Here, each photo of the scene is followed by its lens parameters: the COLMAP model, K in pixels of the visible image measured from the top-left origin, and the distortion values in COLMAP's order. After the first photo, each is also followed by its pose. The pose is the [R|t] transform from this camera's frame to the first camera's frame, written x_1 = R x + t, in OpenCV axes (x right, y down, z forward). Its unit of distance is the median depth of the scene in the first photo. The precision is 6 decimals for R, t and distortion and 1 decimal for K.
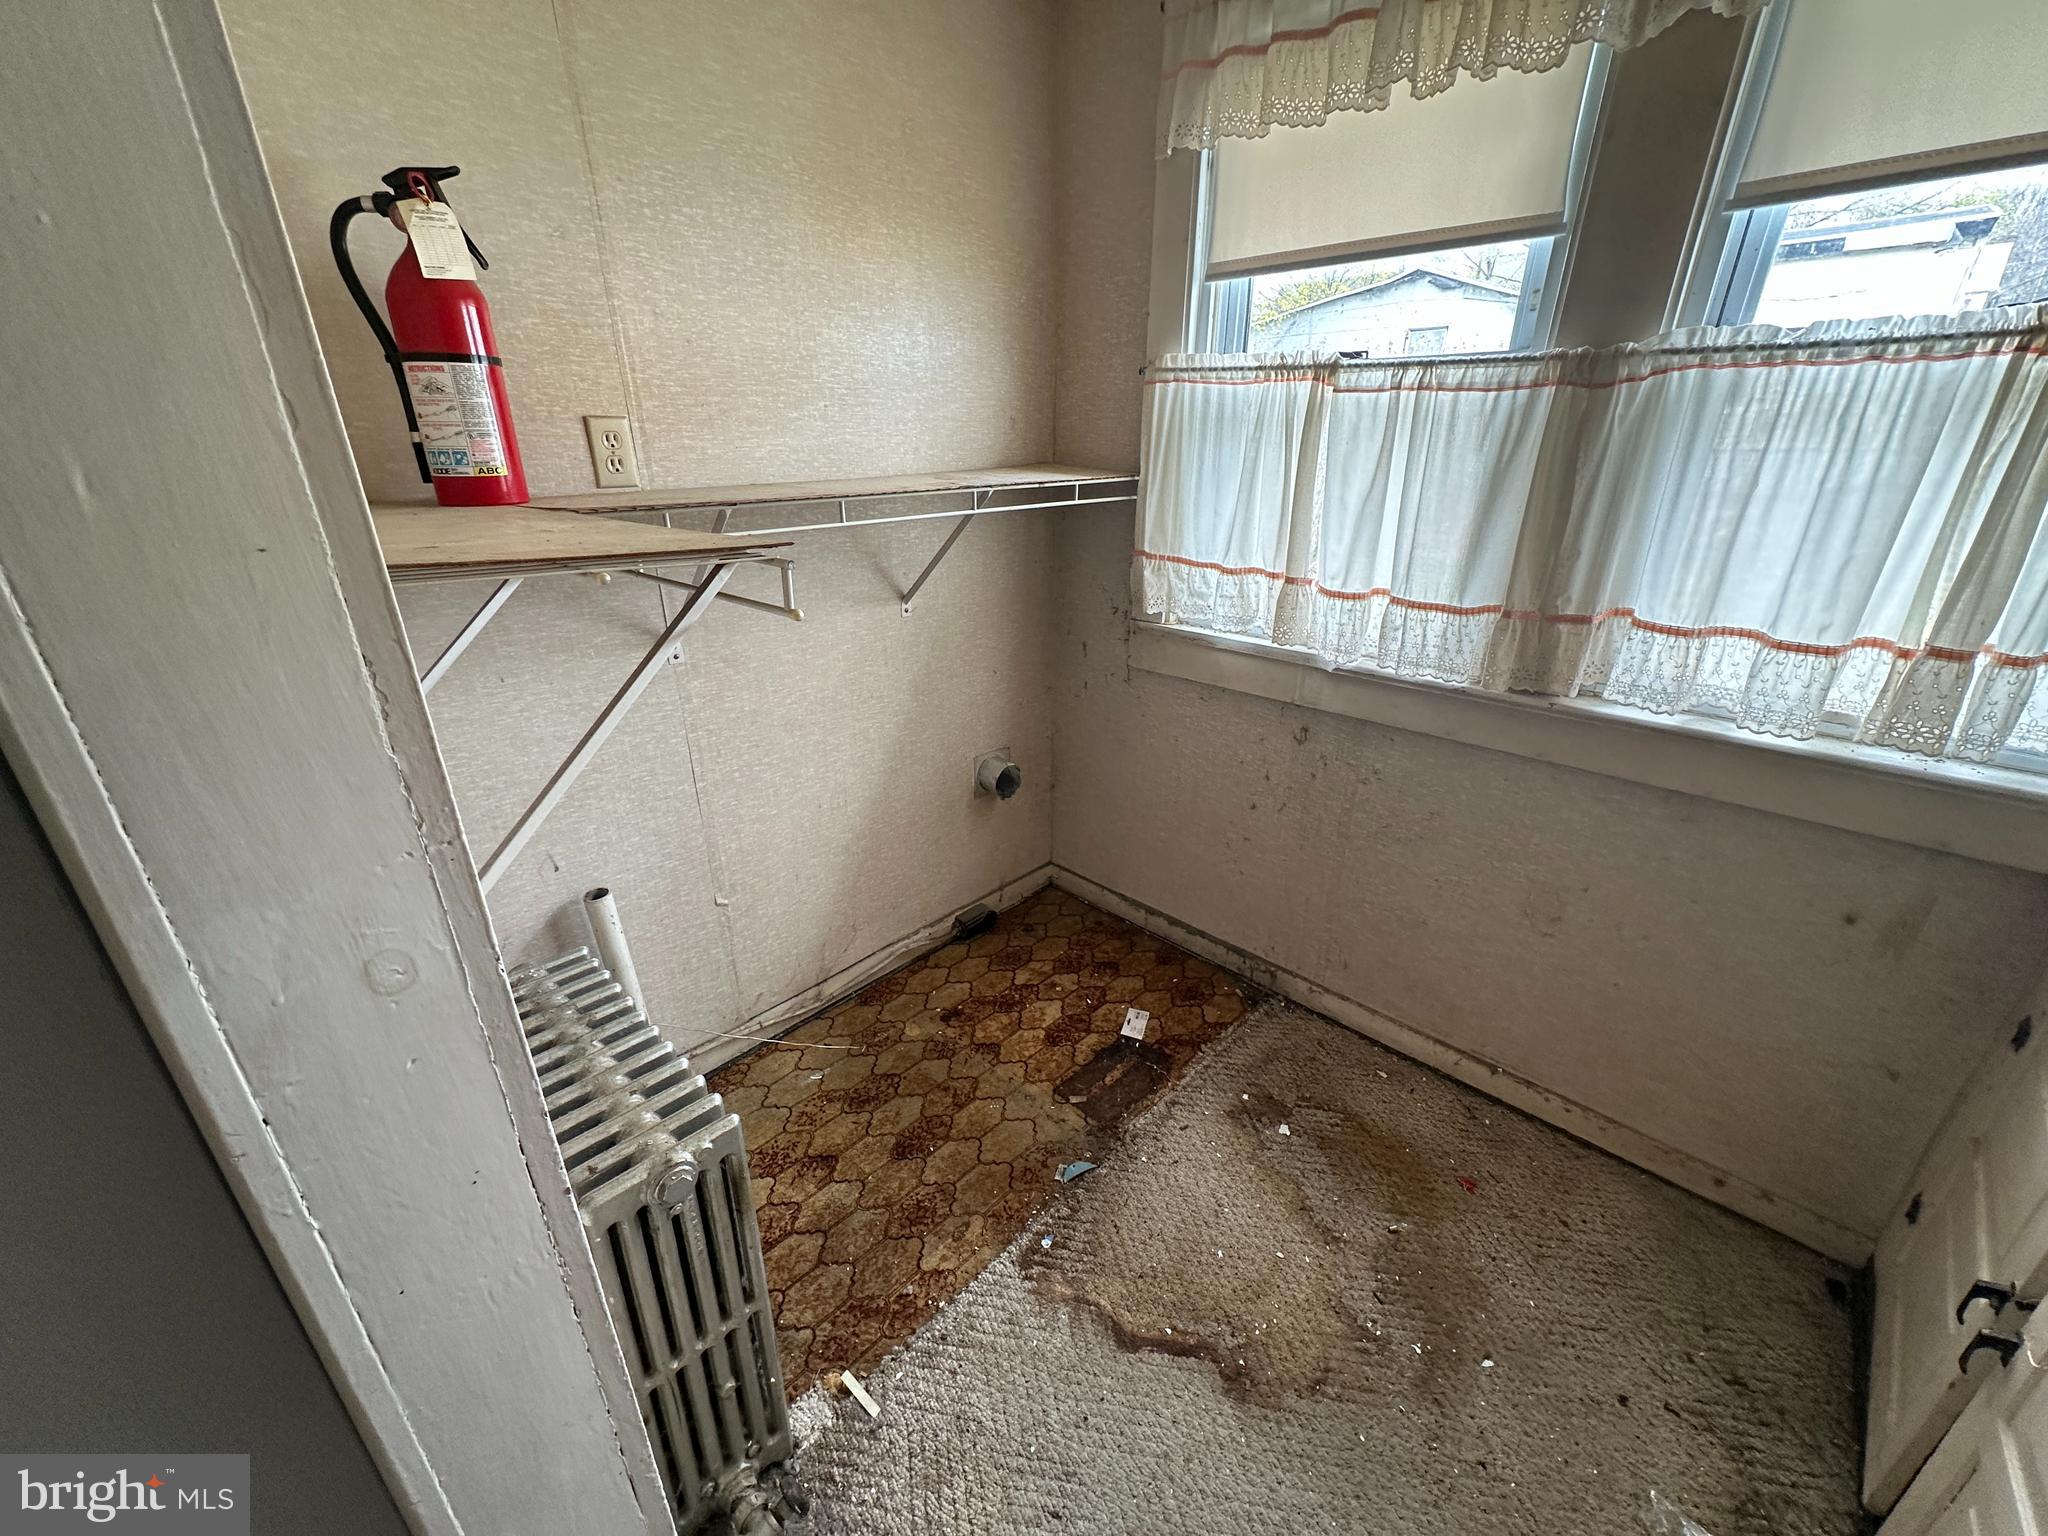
lens RADIAL K [[804.9, 0, 1024.3], [0, 804.9, 768.4], [0, 0, 1]] dist [-0.011625, 0.004092]
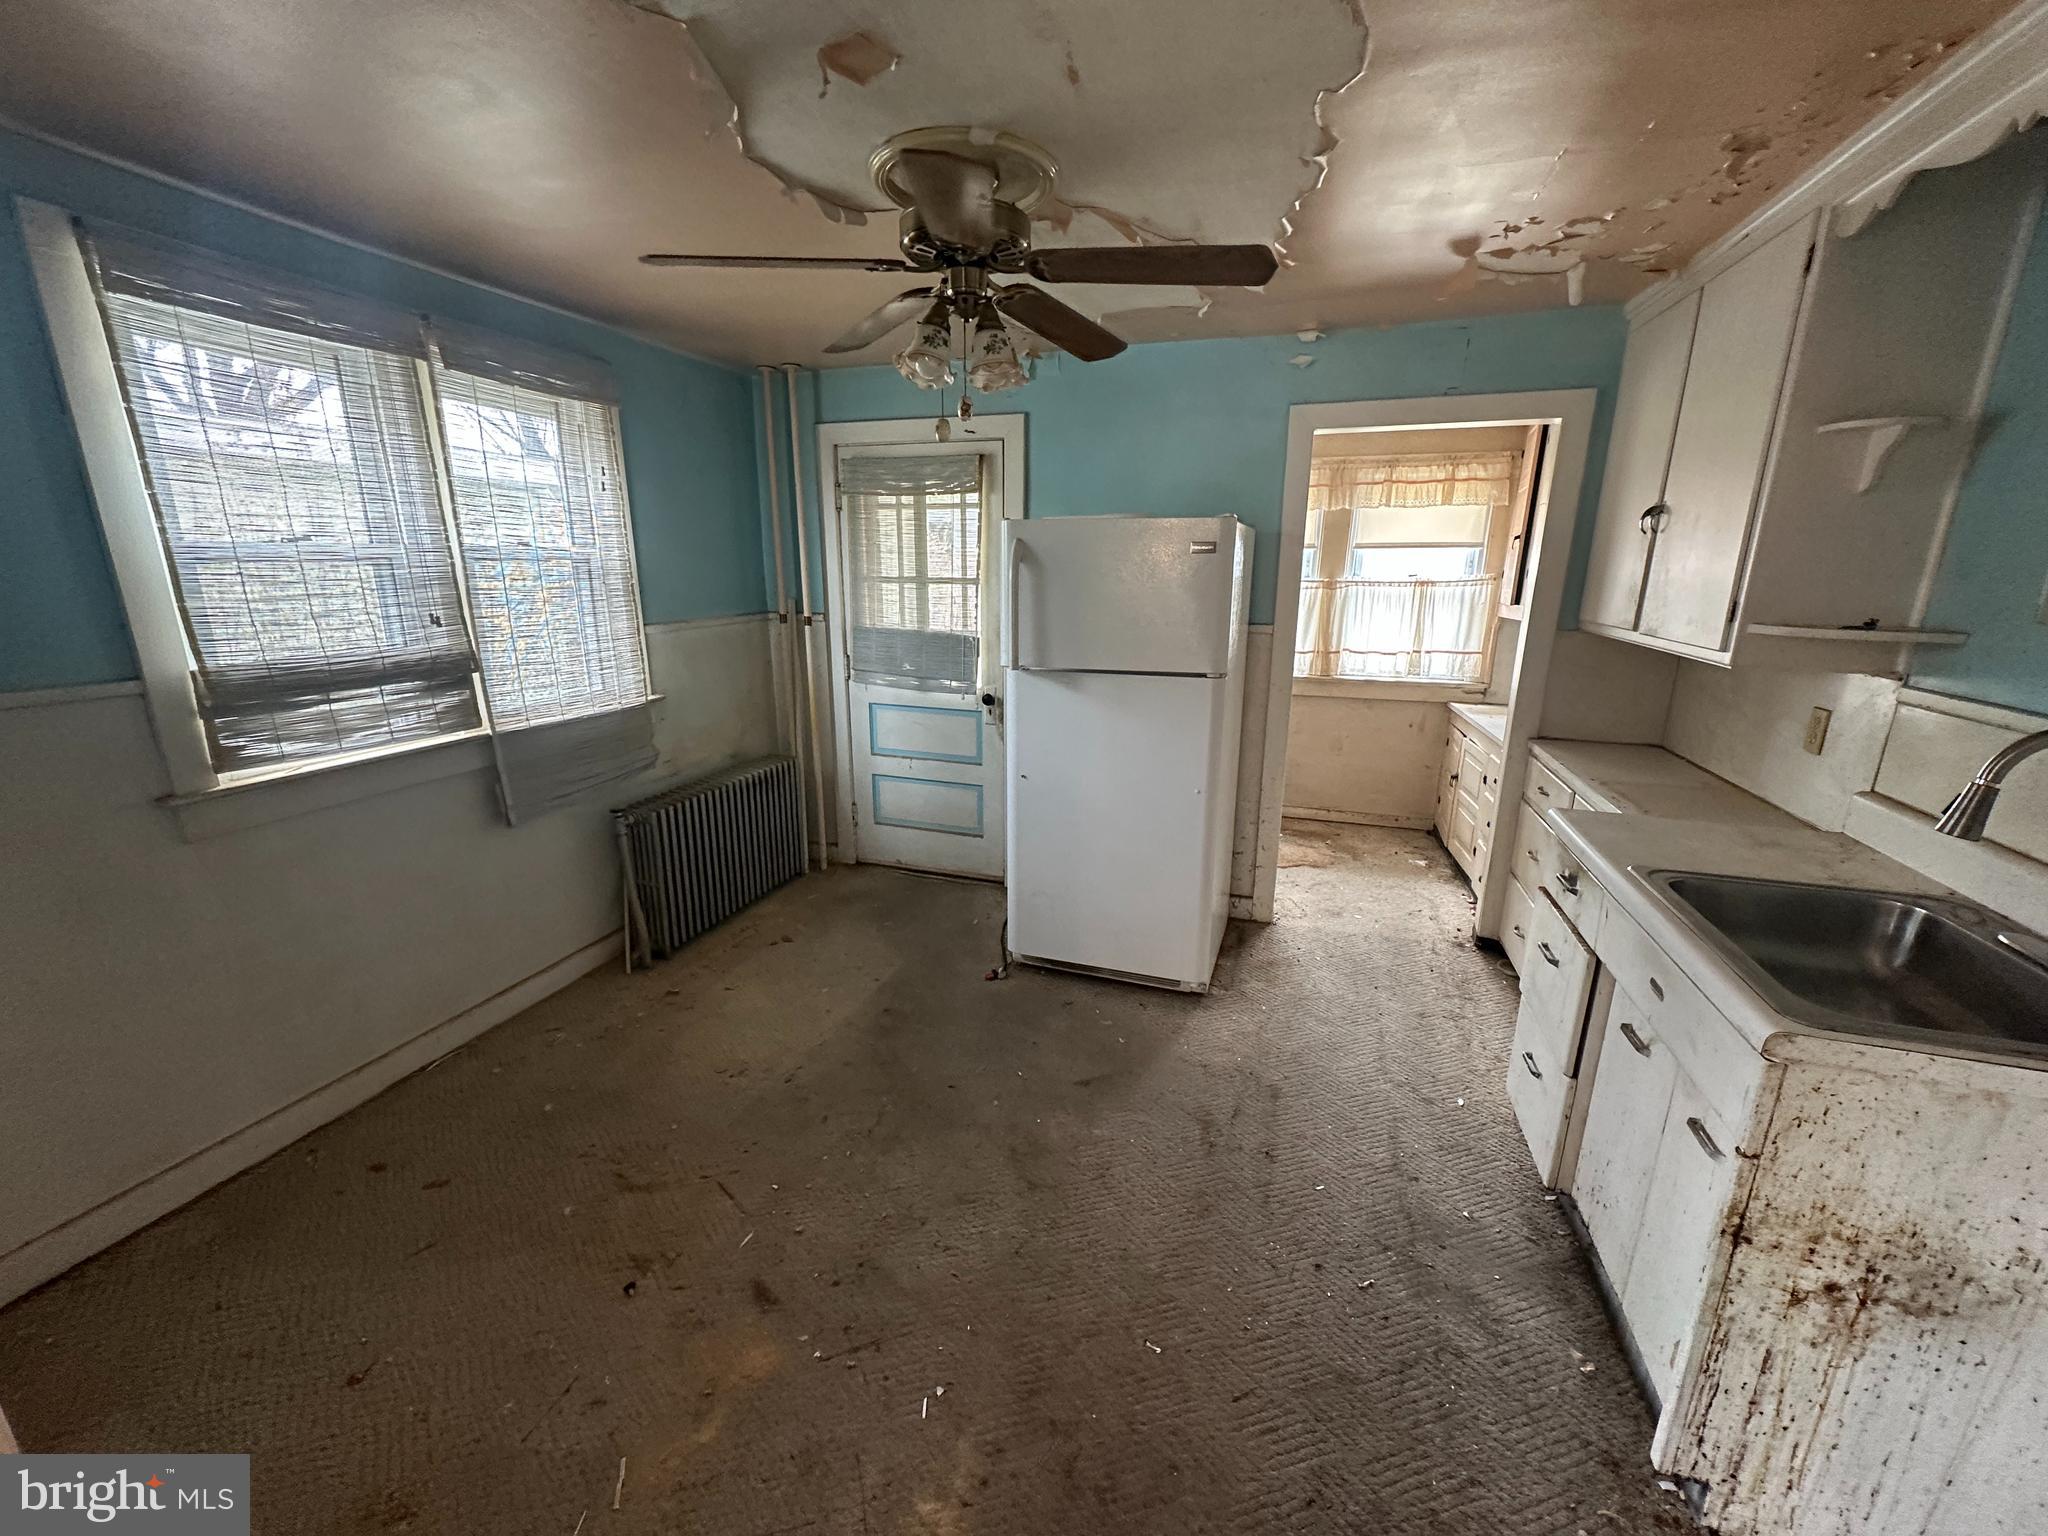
lens RADIAL K [[804.9, 0, 1017.3], [0, 804.9, 768.7], [0, 0, 1]] dist [-0.011625, 0.004092]
pose [[0.905260, -0.100179, 0.412878, -2.057152], [0.158532, 0.981263, -0.109500, 0.480742], [-0.394173, 0.164580, 0.904180, -1.523104]]
